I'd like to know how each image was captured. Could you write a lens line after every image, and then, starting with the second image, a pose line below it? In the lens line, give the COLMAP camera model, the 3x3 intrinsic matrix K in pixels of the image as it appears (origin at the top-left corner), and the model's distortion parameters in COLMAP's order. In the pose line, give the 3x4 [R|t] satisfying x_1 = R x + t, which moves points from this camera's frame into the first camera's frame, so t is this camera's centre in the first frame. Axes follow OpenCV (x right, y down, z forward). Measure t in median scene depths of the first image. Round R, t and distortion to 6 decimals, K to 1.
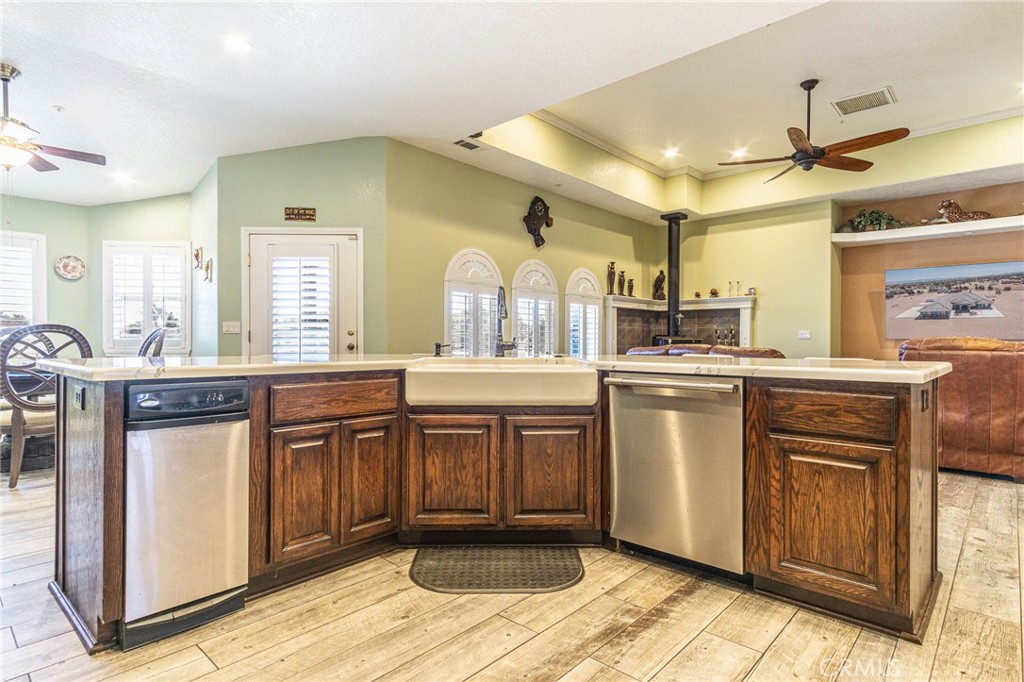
lens RADIAL K [[543.4, 0, 512.0], [0, 543.4, 341.0], [0, 0, 1]] dist [0.003726, 0.002358]
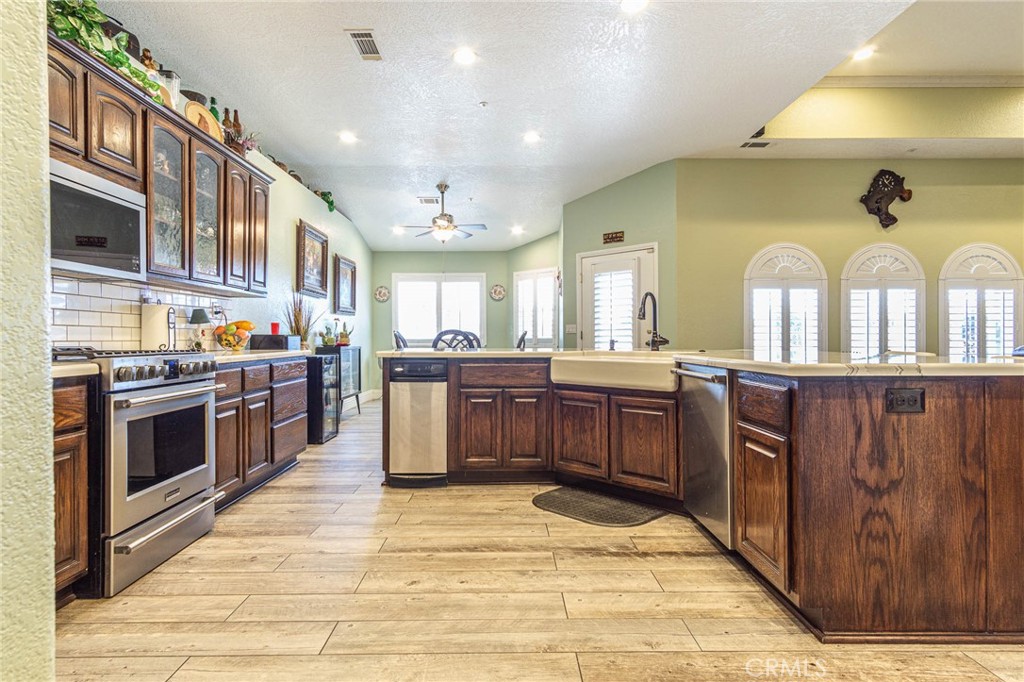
lens RADIAL K [[544.7, 0, 507.7], [0, 544.7, 329.4], [0, 0, 1]] dist [0.000873, 0.000605]
pose [[0.678309, -0.018180, -0.734552, 0.777156], [0.005249, 0.999788, -0.019897, 0.004947], [0.734758, 0.009641, 0.678261, -0.063114]]
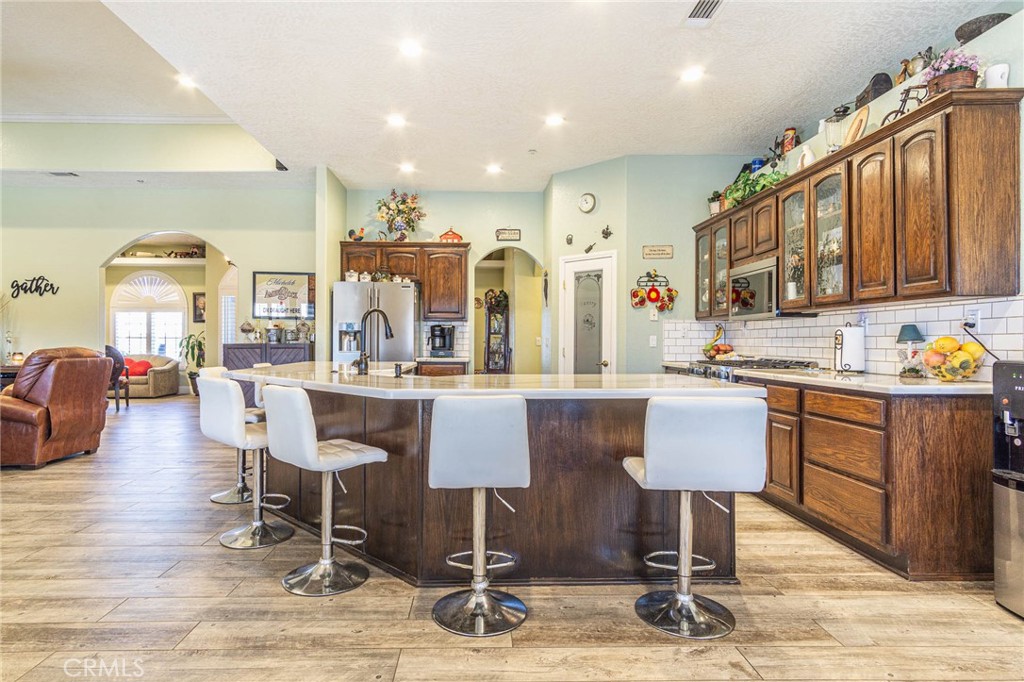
lens RADIAL K [[548.8, 0, 490.5], [0, 548.8, 336.2], [0, 0, 1]] dist [0.005427, 0.001232]
pose [[-0.684813, -0.000054, 0.728719, -1.146887], [-0.004178, 0.999984, -0.003851, -0.051762], [-0.728707, -0.005682, -0.684802, 1.868181]]
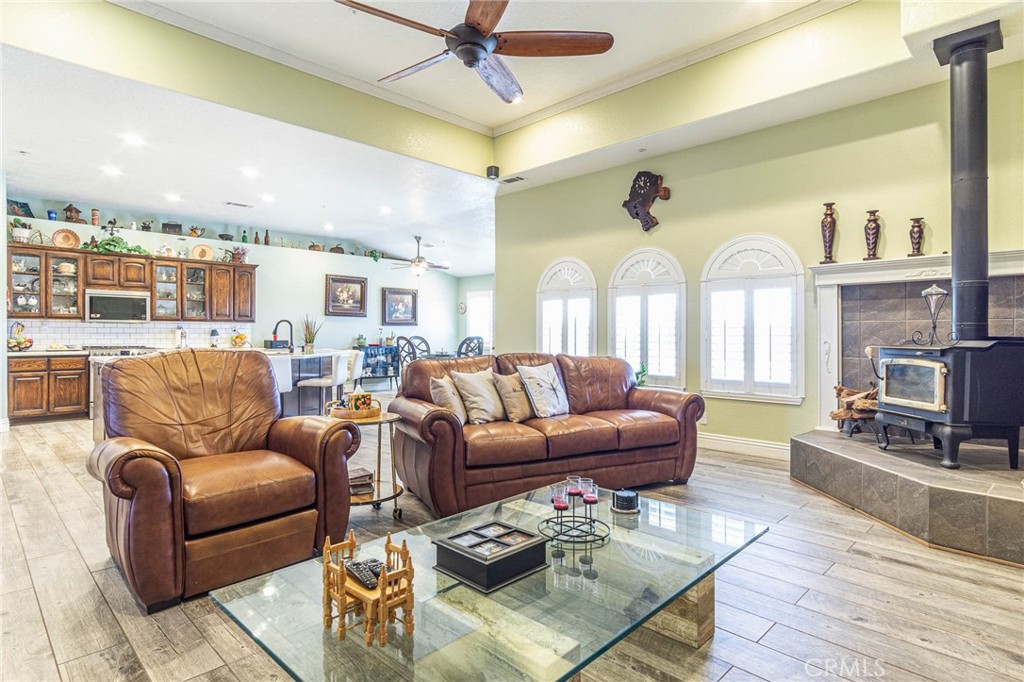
lens RADIAL K [[543.4, 0, 512.0], [0, 543.4, 341.0], [0, 0, 1]] dist [0.003726, 0.002358]
pose [[-0.035855, 0.002708, -0.999353, 2.504052], [-0.001013, 0.999996, 0.002746, -0.025315], [0.999356, 0.001111, -0.035852, 2.350488]]
